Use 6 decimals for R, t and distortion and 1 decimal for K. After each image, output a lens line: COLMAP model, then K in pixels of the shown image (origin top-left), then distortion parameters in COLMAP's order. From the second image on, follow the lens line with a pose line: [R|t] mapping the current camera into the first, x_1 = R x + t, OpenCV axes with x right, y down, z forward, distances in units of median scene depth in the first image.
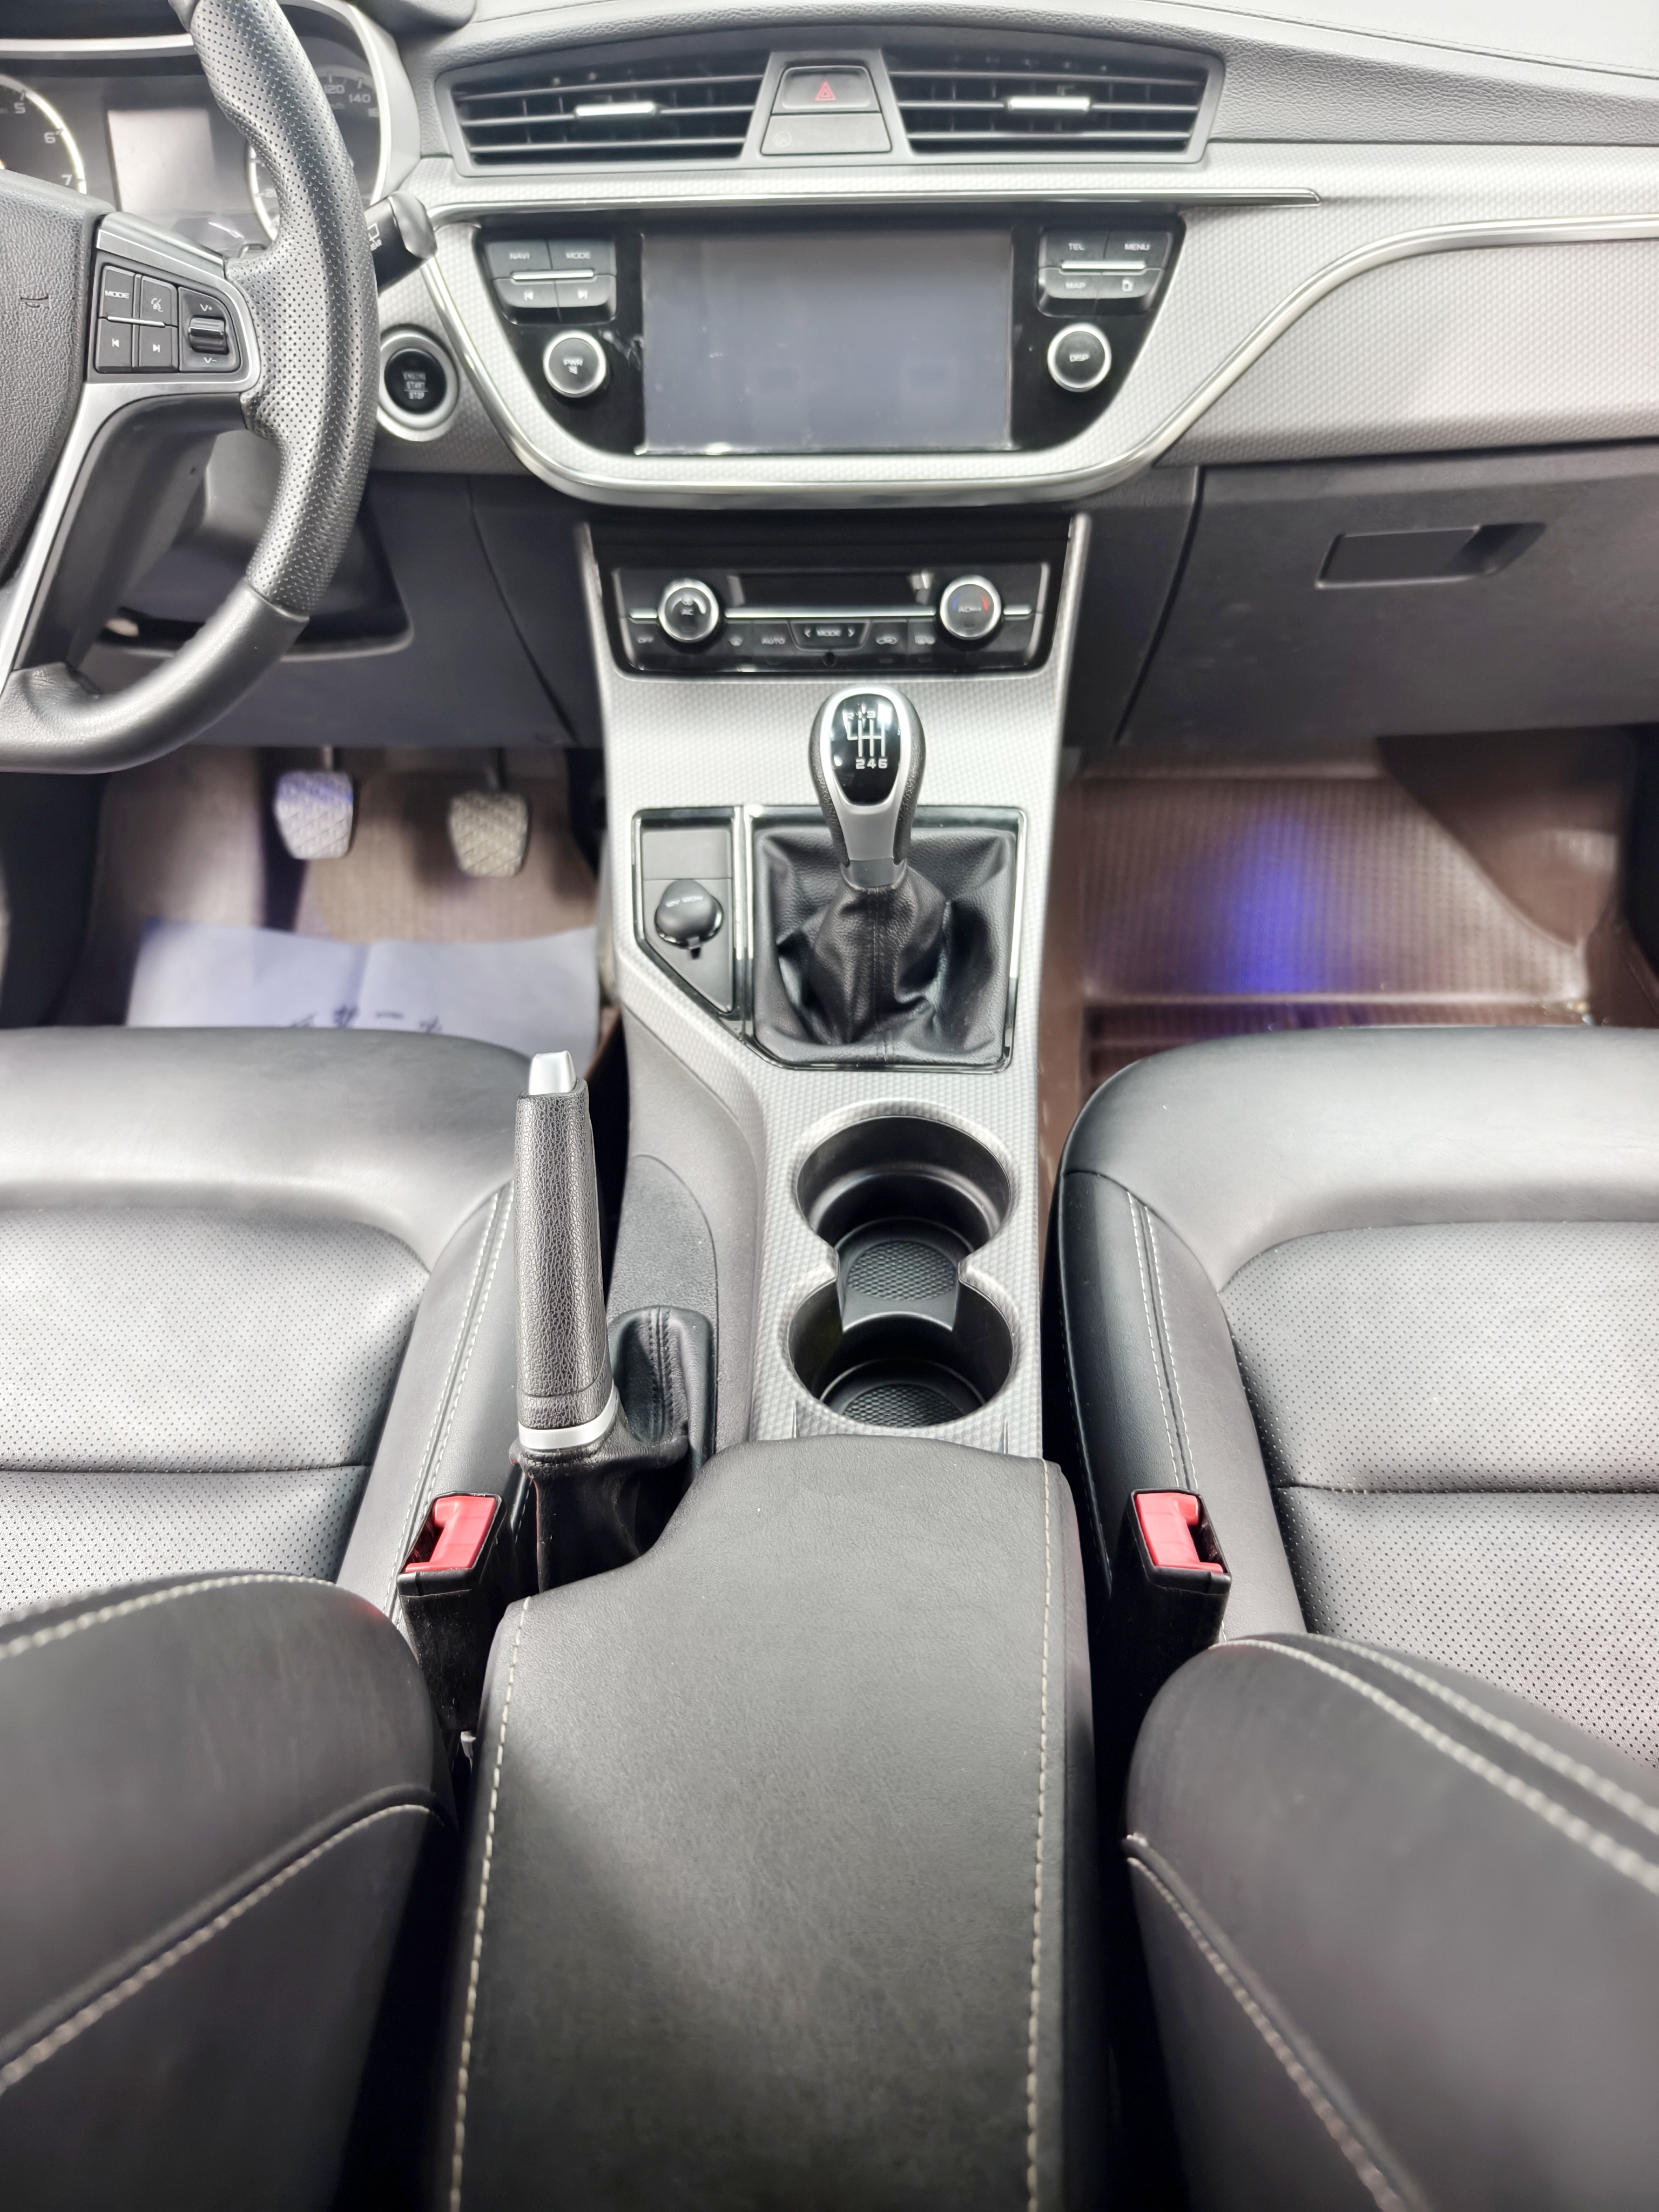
lens RADIAL K [[1468.1, 0, 834.9], [0, 1468.1, 1108.8], [0, 0, 1]] dist [0.002875, -0.010323]
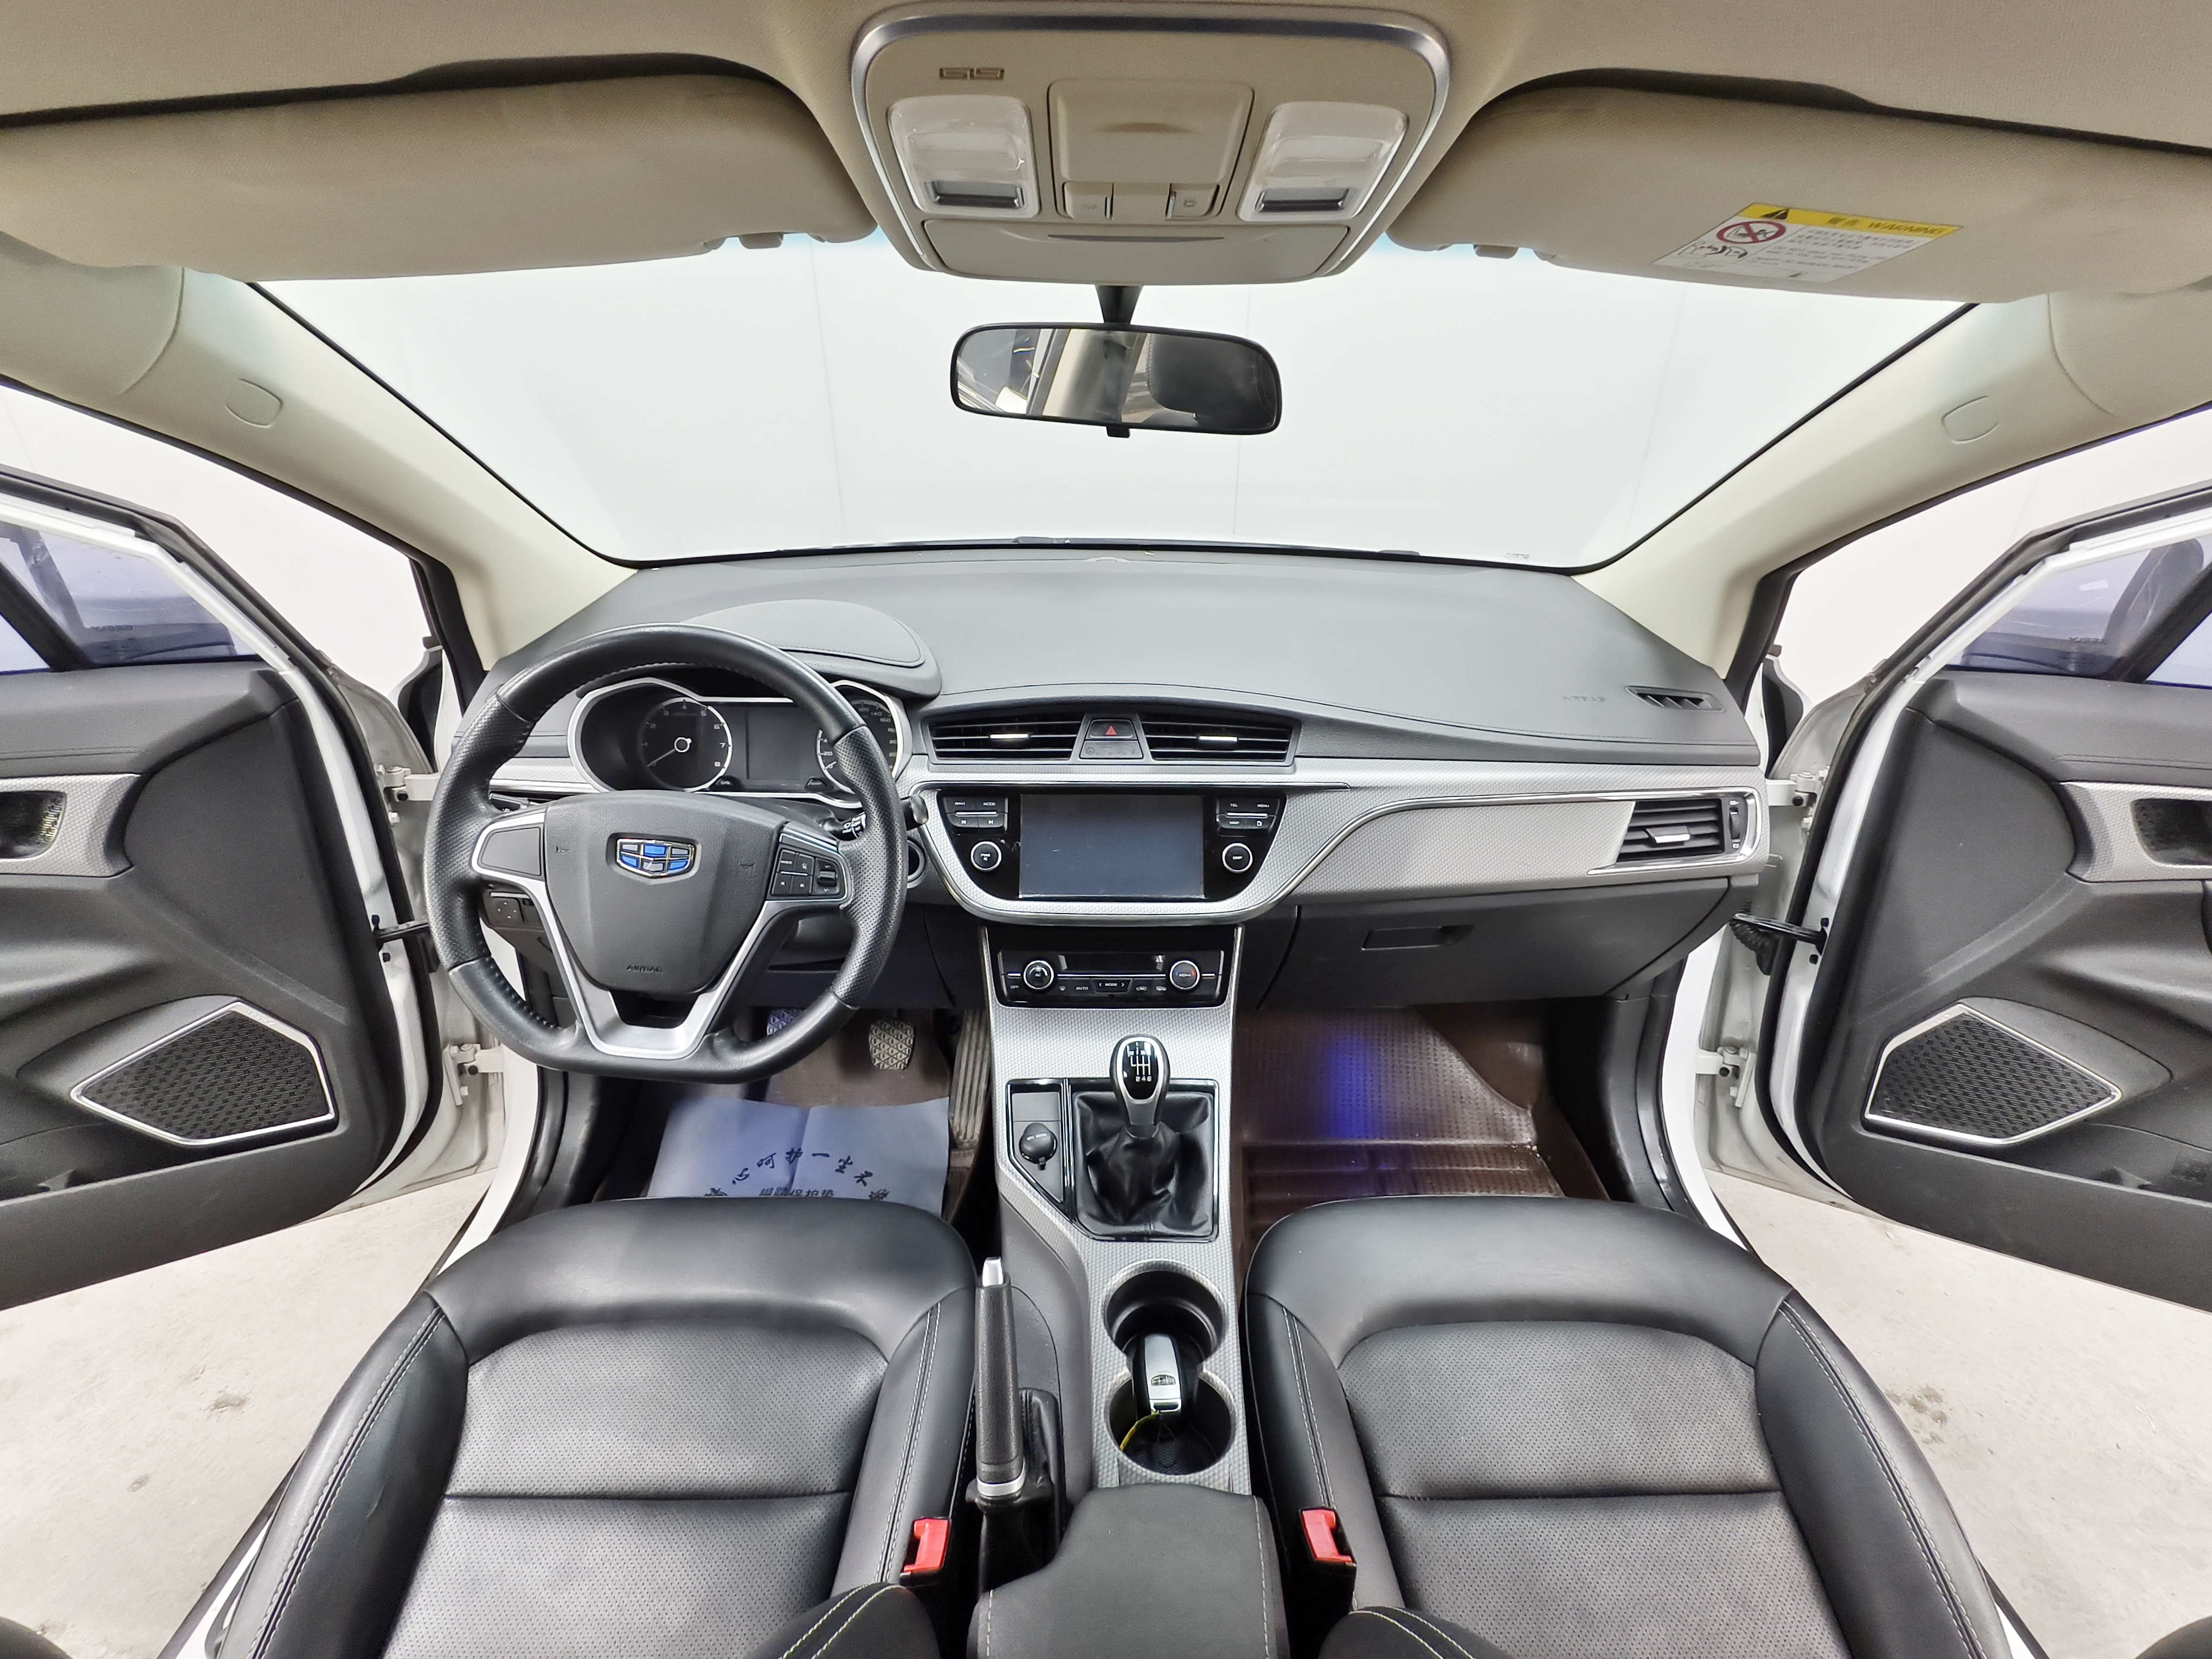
lens RADIAL K [[1019.8, 0, 1094.8], [0, 1019.8, 829.5], [0, 0, 1]] dist [-0.001644, -0.000681]
pose [[0.998812, 0.012767, 0.047036, -0.095574], [0.001110, 0.958874, -0.283831, -0.149465], [-0.048725, 0.283546, 0.957720, -0.344358]]
